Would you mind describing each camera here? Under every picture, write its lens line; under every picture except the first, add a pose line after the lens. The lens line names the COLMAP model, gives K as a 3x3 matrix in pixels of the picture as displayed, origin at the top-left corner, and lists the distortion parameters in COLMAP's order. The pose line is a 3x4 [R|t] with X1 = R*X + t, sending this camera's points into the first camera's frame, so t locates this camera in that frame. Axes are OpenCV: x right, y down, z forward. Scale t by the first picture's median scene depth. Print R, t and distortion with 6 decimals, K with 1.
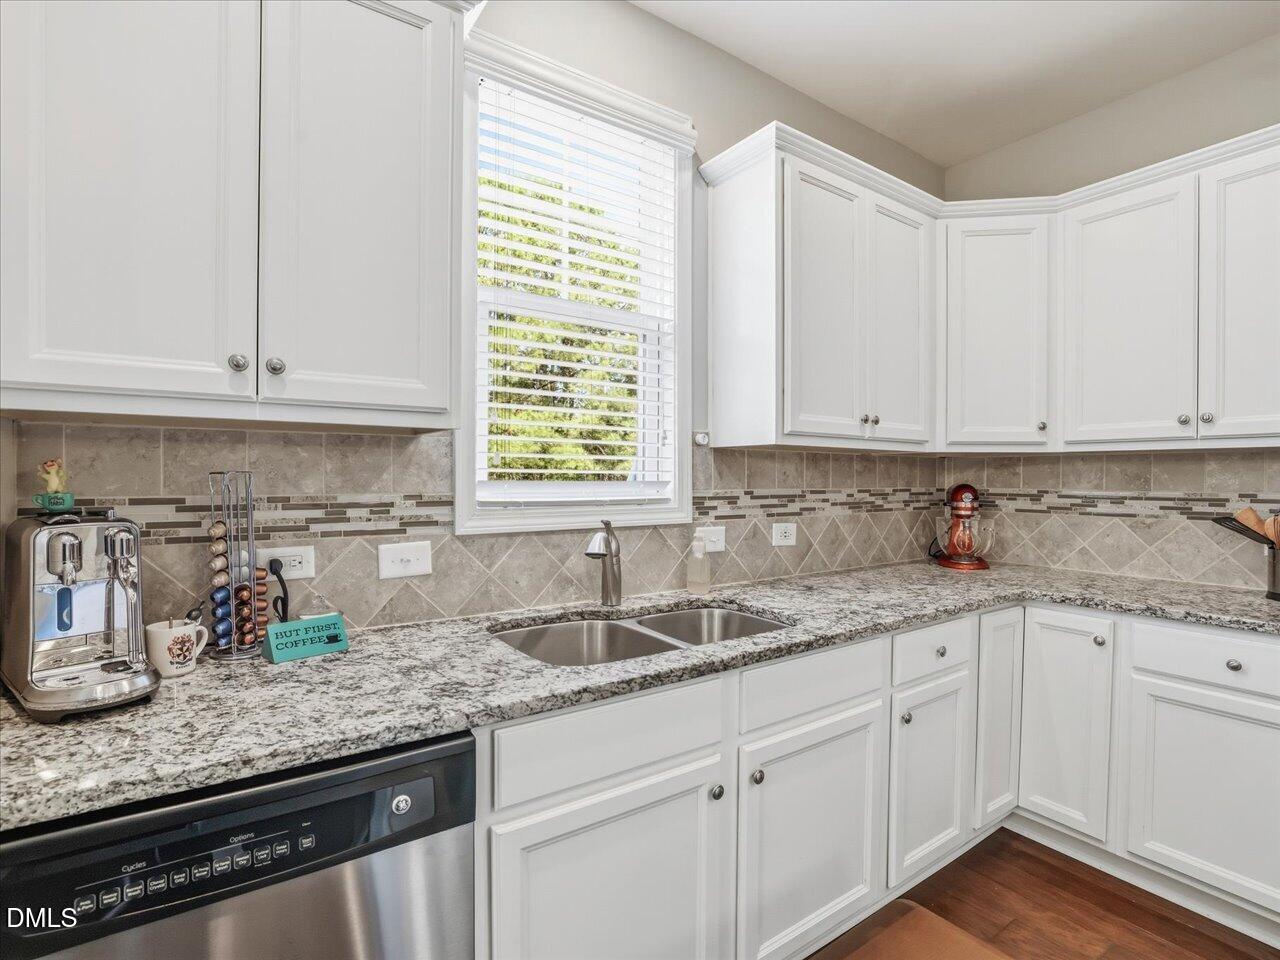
lens RADIAL K [[636.6, 0, 660.6], [0, 636.6, 482.9], [0, 0, 1]] dist [-0.005163, 0.000881]
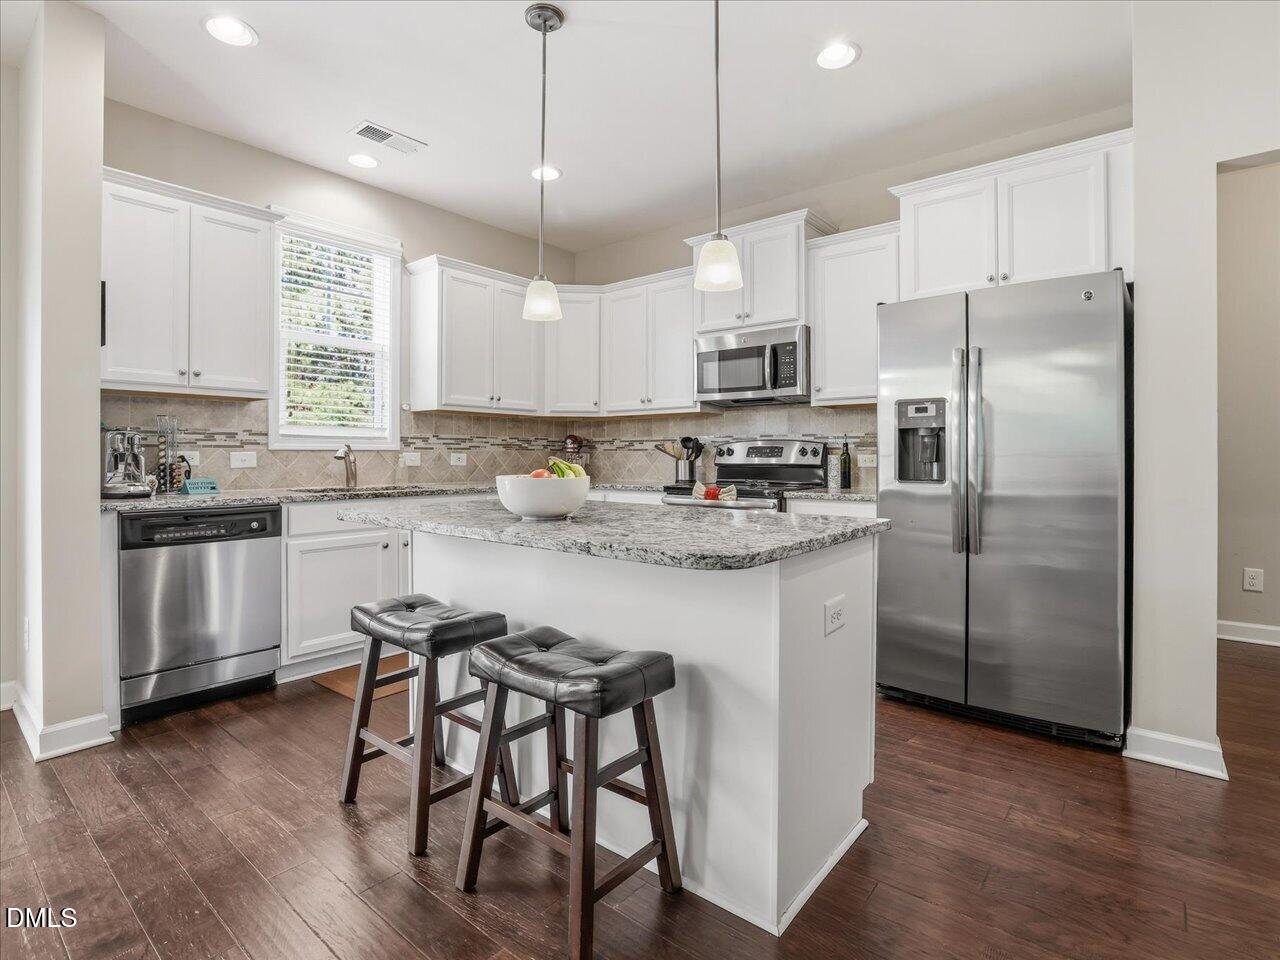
lens RADIAL K [[636.6, 0, 624.0], [0, 636.6, 455.4], [0, 0, 1]] dist [-0.005163, 0.000881]
pose [[0.973359, -0.003360, 0.229260, 0.269336], [0.005270, 0.999956, -0.007716, 0.097876], [-0.229224, 0.008718, 0.973335, -1.041191]]
